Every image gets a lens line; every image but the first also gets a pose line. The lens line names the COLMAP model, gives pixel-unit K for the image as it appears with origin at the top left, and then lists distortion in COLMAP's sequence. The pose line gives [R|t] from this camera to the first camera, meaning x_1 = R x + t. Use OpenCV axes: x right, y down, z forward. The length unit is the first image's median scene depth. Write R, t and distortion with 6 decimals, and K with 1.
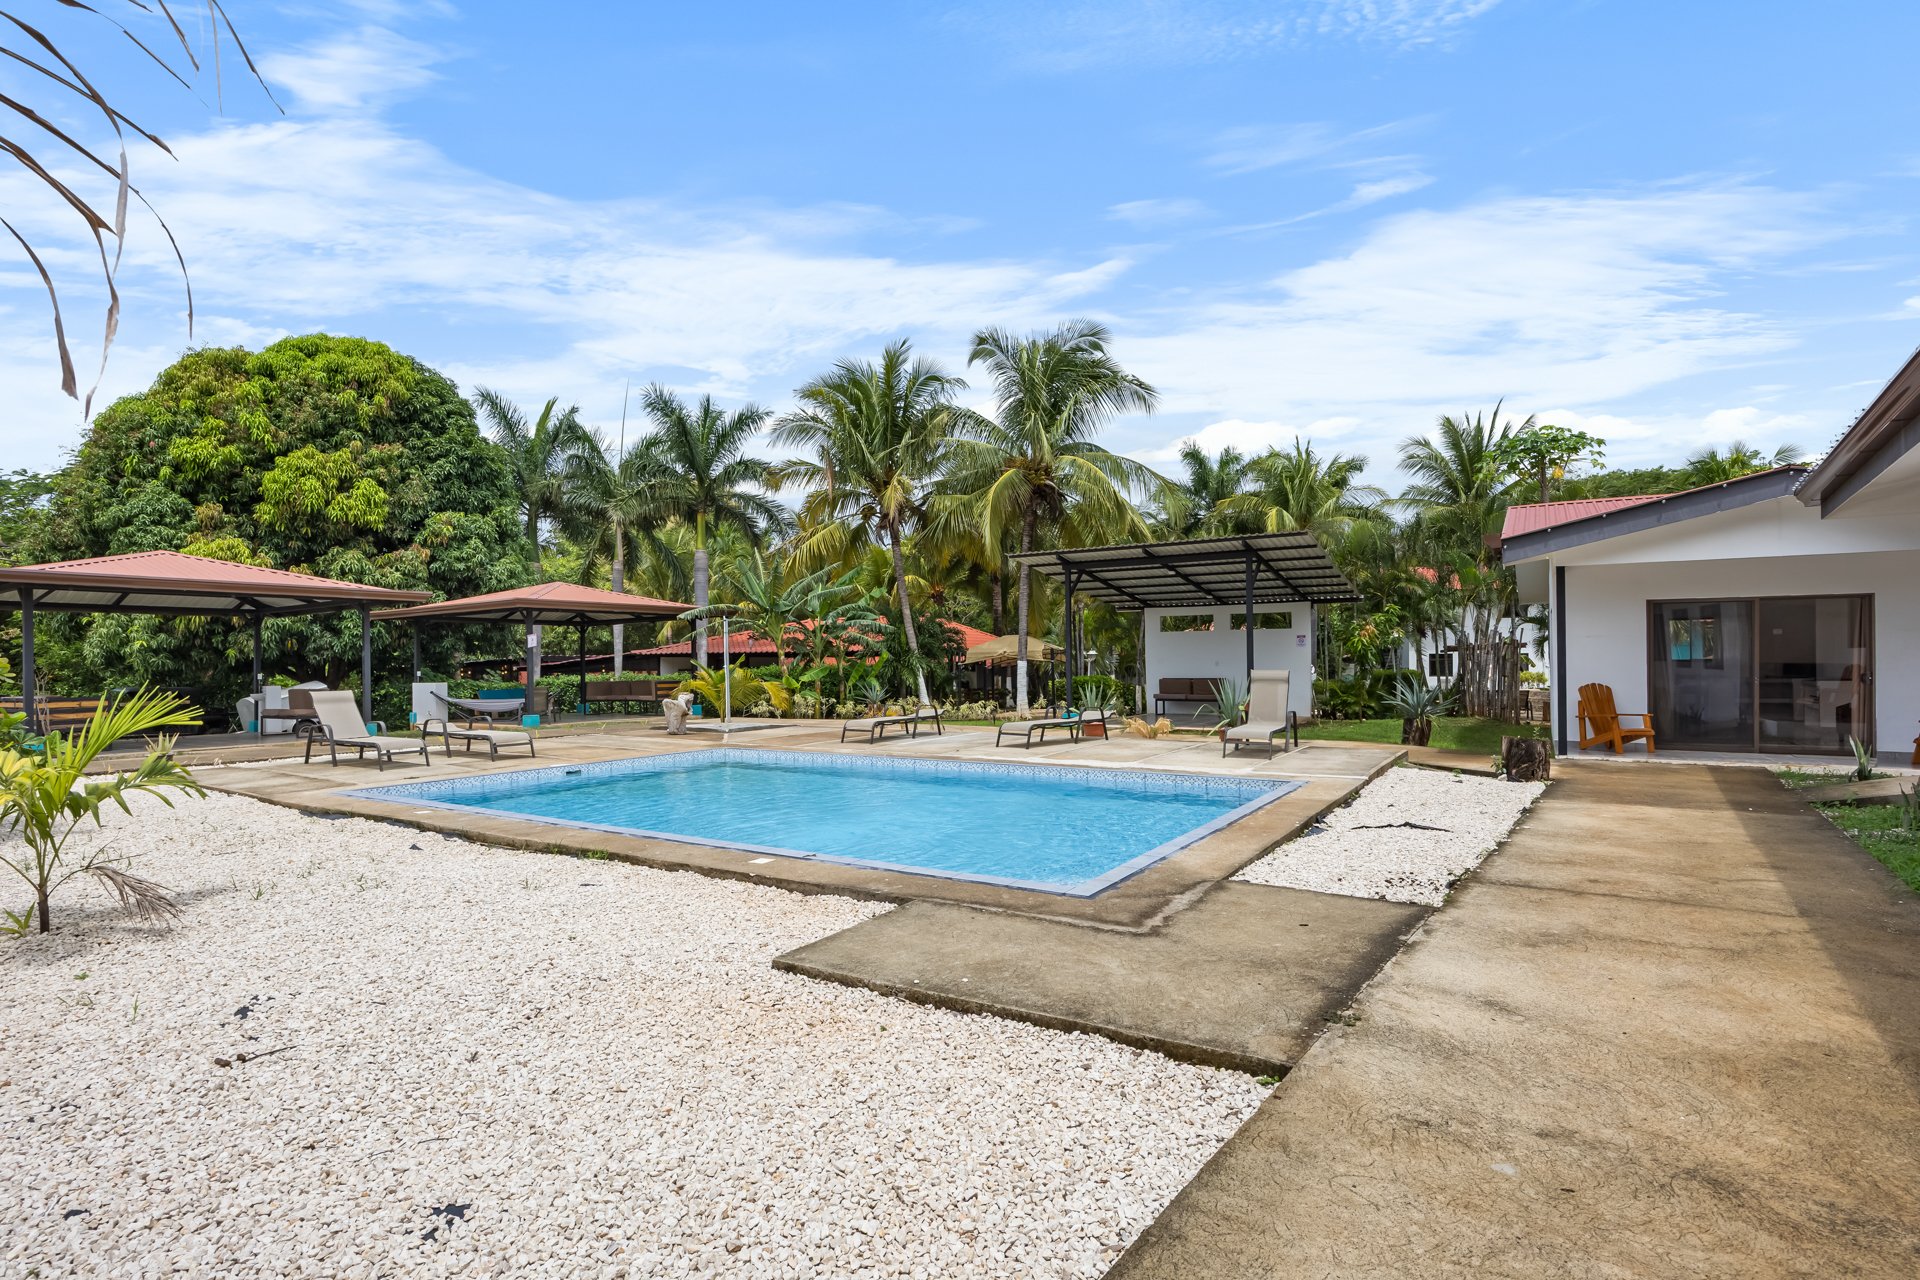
lens RADIAL K [[943.2, 0, 960.0], [0, 943.2, 641.2], [0, 0, 1]] dist [-0.002484, -0.000135]
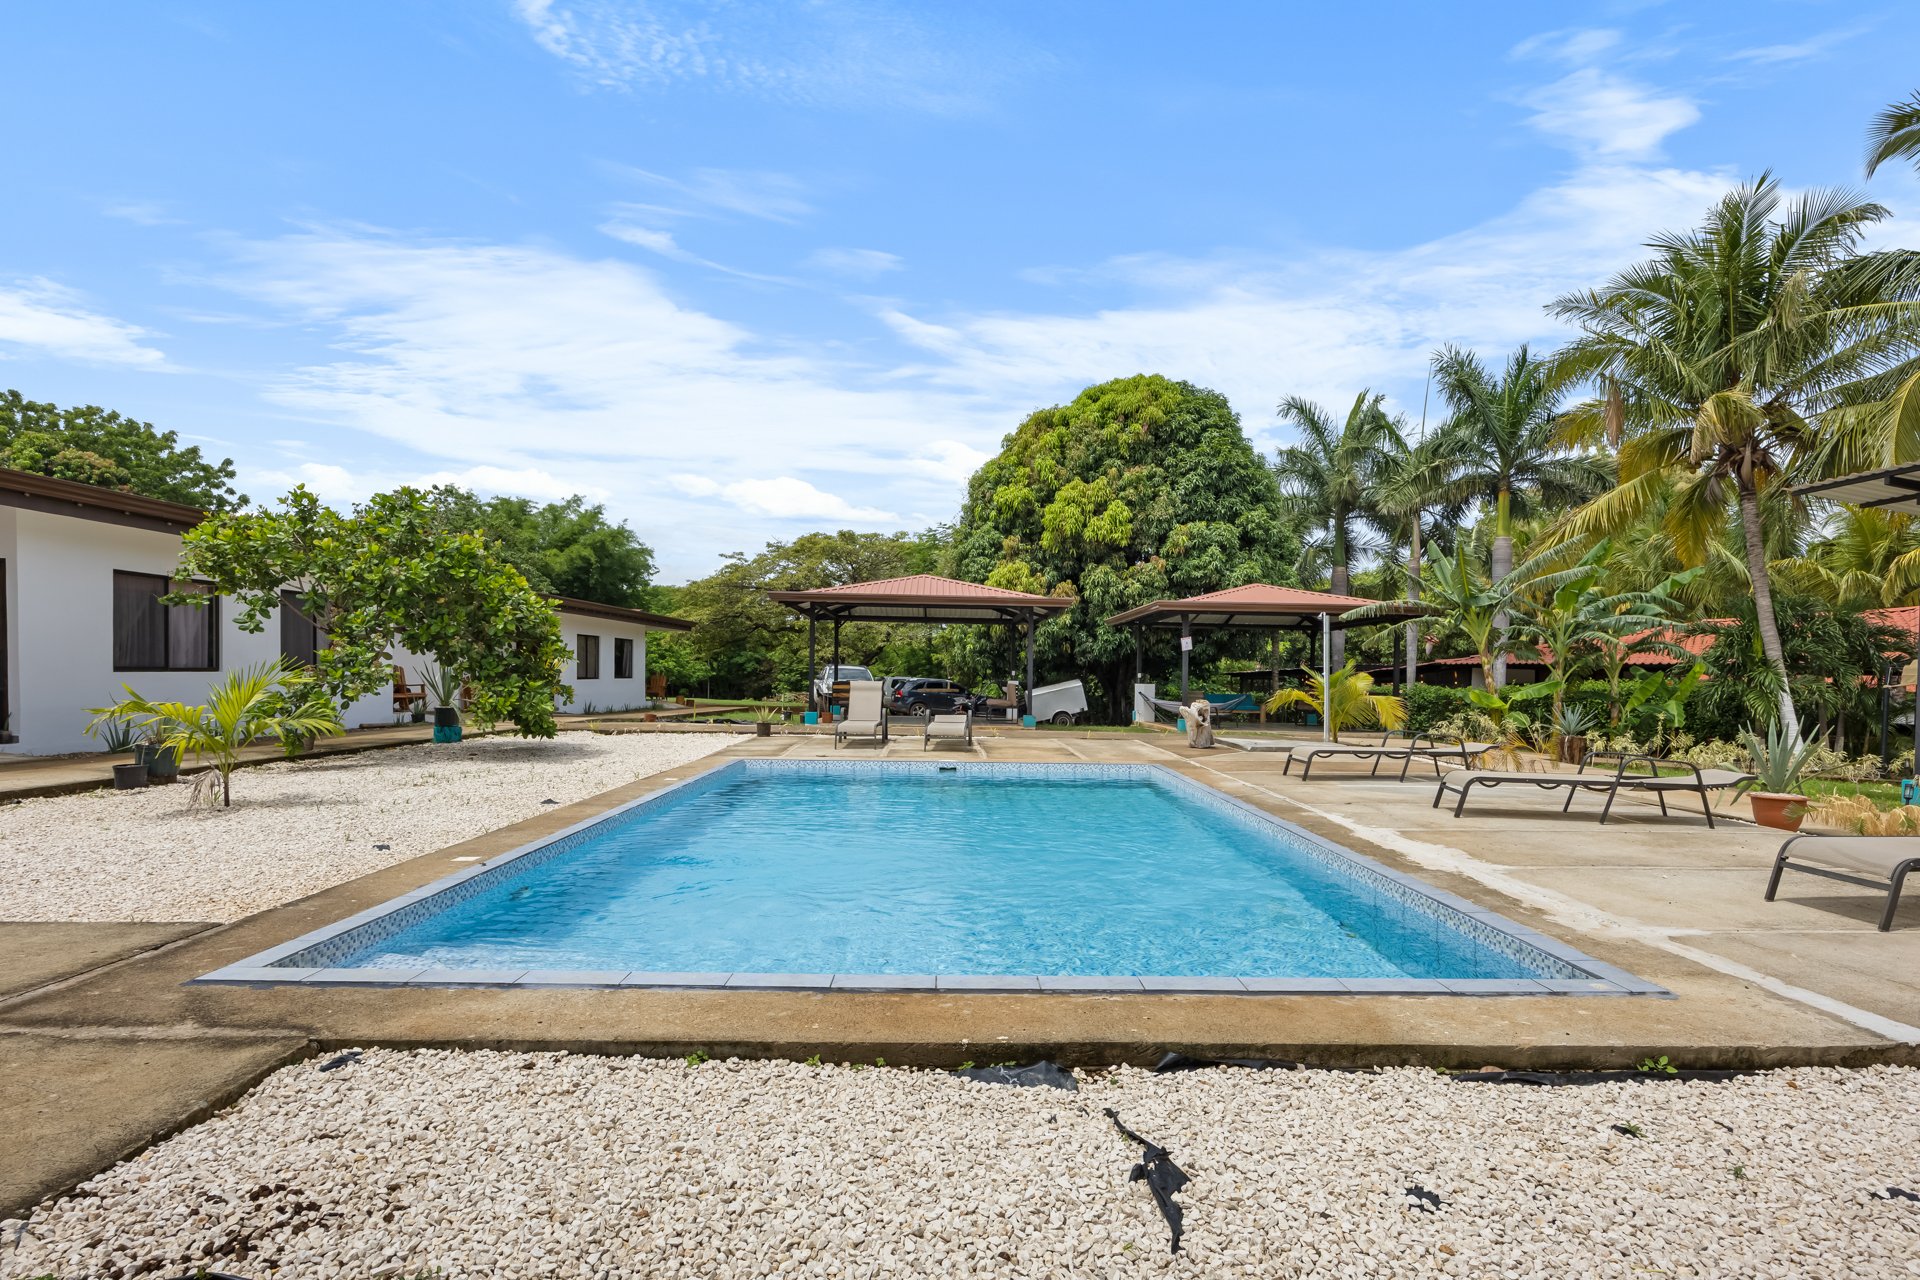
lens RADIAL K [[939.8, 0, 959.7], [0, 939.8, 683.2], [0, 0, 1]] dist [-0.002447, -0.000292]
pose [[0.551351, 0.034961, -0.833541, 0.200807], [-0.008910, 0.999311, 0.036021, 0.005756], [0.834226, -0.012434, 0.551283, 0.220405]]
